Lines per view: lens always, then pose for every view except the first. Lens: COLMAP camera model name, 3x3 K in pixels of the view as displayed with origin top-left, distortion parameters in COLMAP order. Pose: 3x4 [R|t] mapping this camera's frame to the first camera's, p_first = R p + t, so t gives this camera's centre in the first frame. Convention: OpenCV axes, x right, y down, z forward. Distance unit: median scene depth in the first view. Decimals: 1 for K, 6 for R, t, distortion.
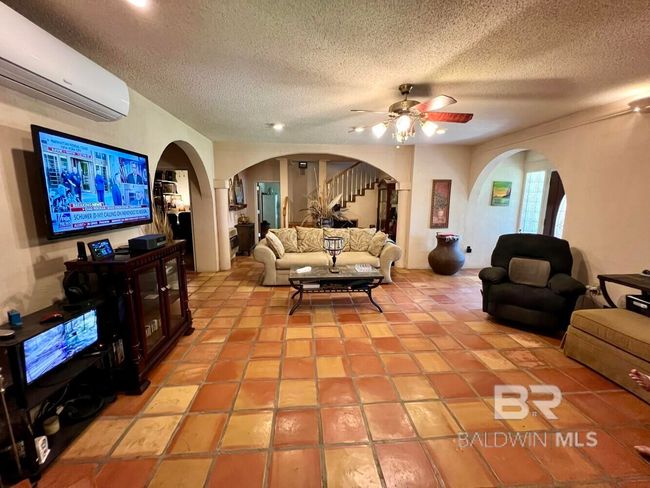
lens RADIAL K [[258.5, 0, 324.5], [0, 258.5, 243.5], [0, 0, 1]] dist [-0.007606, 0.000085]
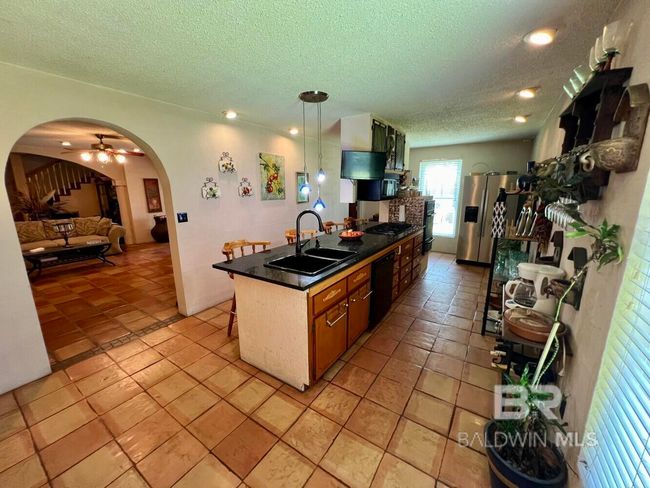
lens RADIAL K [[258.5, 0, 323.2], [0, 258.5, 244.0], [0, 0, 1]] dist [-0.007606, 0.000085]
pose [[0.618532, -0.176986, 0.765568, -0.116026], [0.139263, 0.983571, 0.114869, 0.083313], [-0.773320, 0.035565, 0.633017, -0.654930]]
